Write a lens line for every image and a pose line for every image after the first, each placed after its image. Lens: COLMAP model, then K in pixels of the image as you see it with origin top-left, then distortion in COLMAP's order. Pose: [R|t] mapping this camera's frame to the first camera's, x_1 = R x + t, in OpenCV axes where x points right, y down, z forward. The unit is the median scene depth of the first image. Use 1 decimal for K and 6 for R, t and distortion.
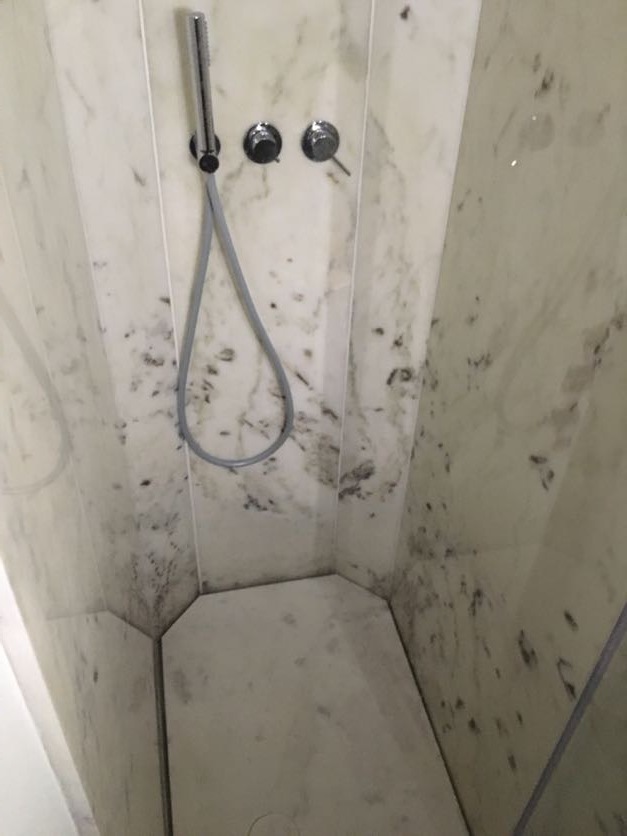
lens RADIAL K [[709.9, 0, 313.5], [0, 709.9, 418.0], [0, 0, 1]] dist [0.060308, -0.003590]
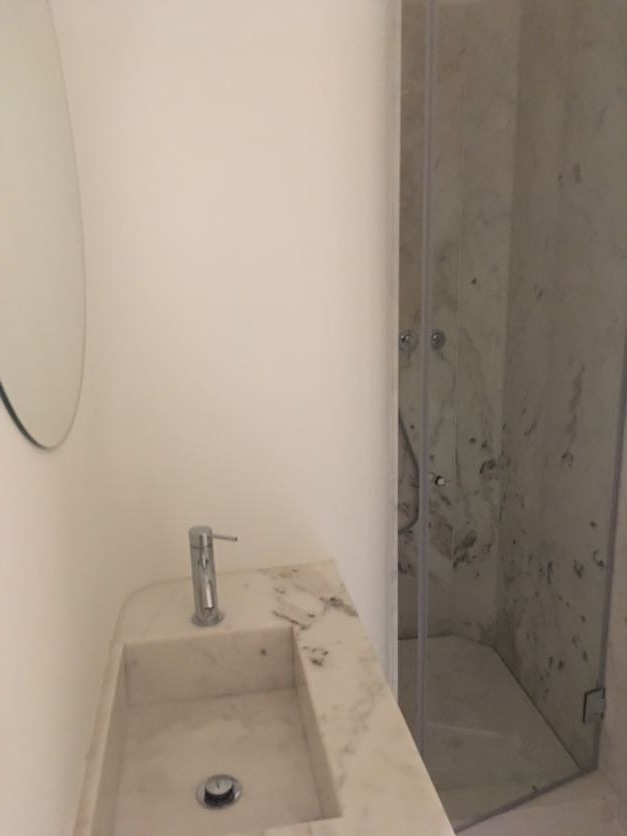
lens RADIAL K [[709.9, 0, 313.5], [0, 709.9, 418.0], [0, 0, 1]] dist [0.060308, -0.003590]
pose [[0.996735, -0.037357, -0.071579, -0.156554], [0.003199, 0.904105, -0.427298, 0.526225], [0.080677, 0.425674, 0.901273, -0.586082]]
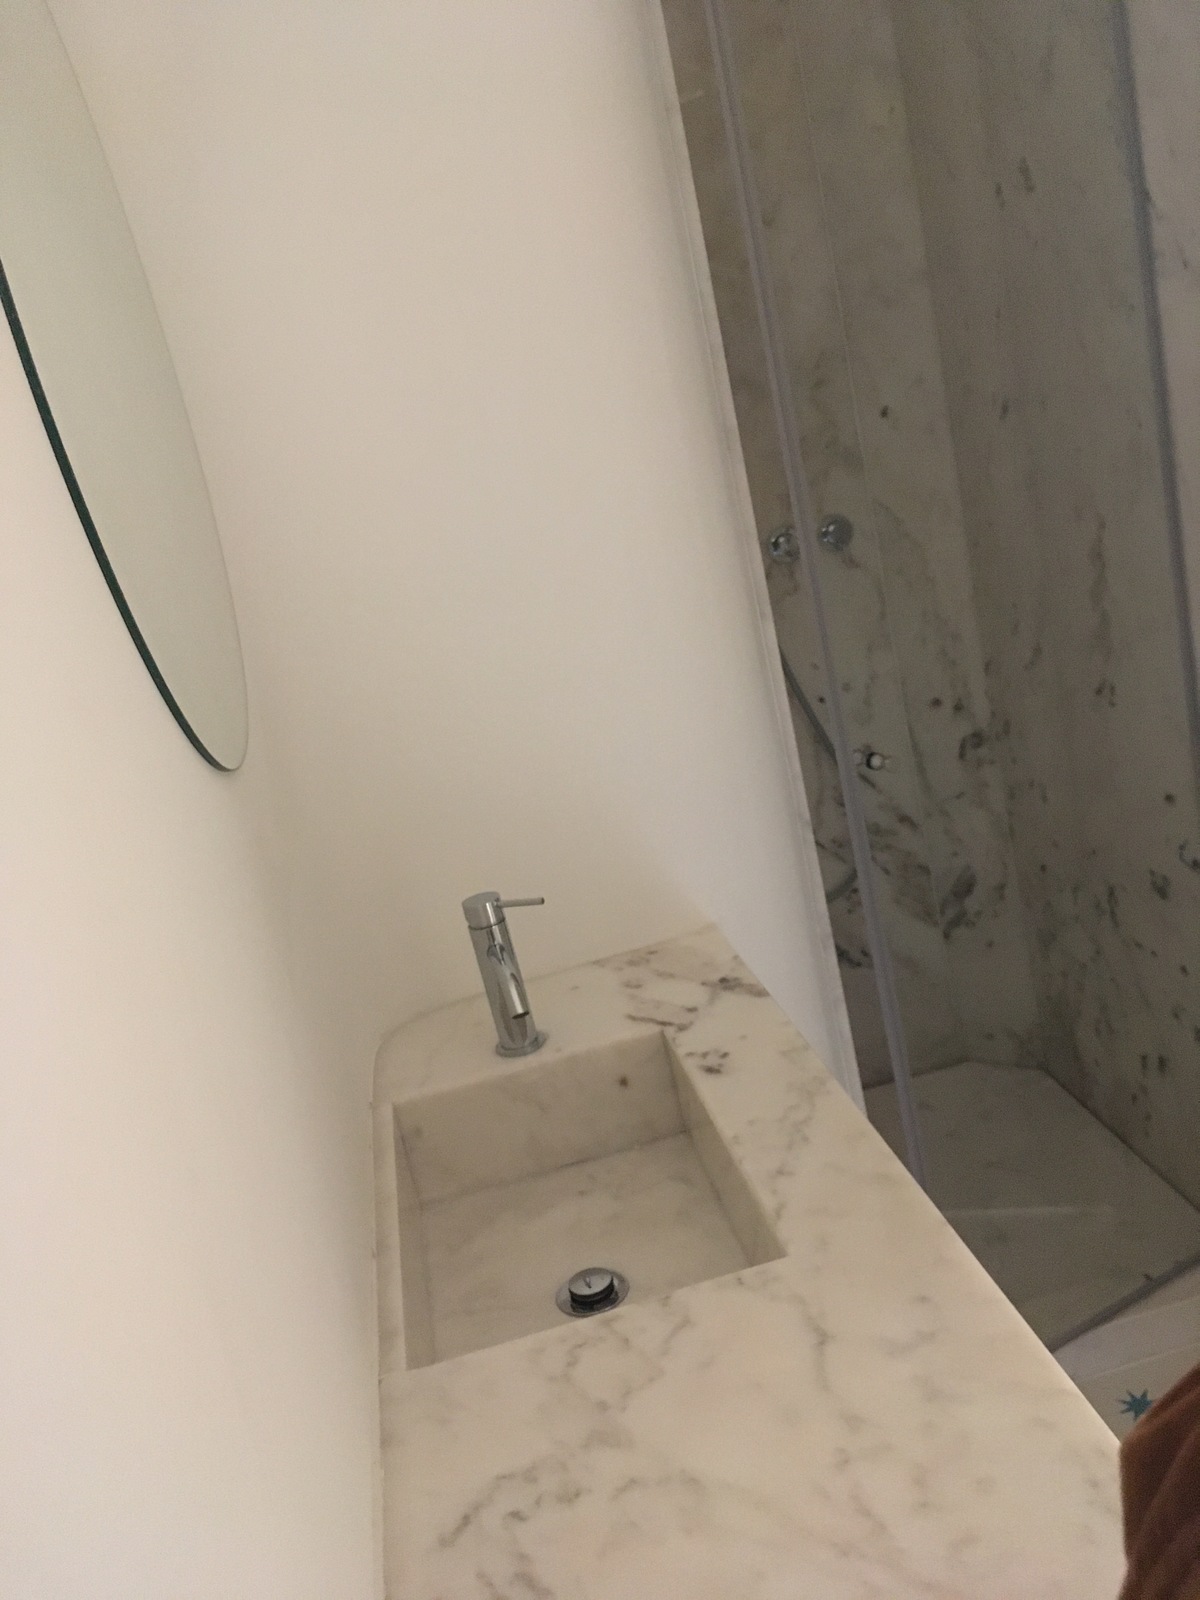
lens RADIAL K [[1389.5, 0, 600.0], [0, 1389.5, 800.0], [0, 0, 1]] dist [0.053807, -0.009725]
pose [[0.968835, -0.220353, -0.113150, -0.148042], [0.156422, 0.898434, -0.410302, 0.632598], [0.192069, 0.379816, 0.904903, -0.673182]]
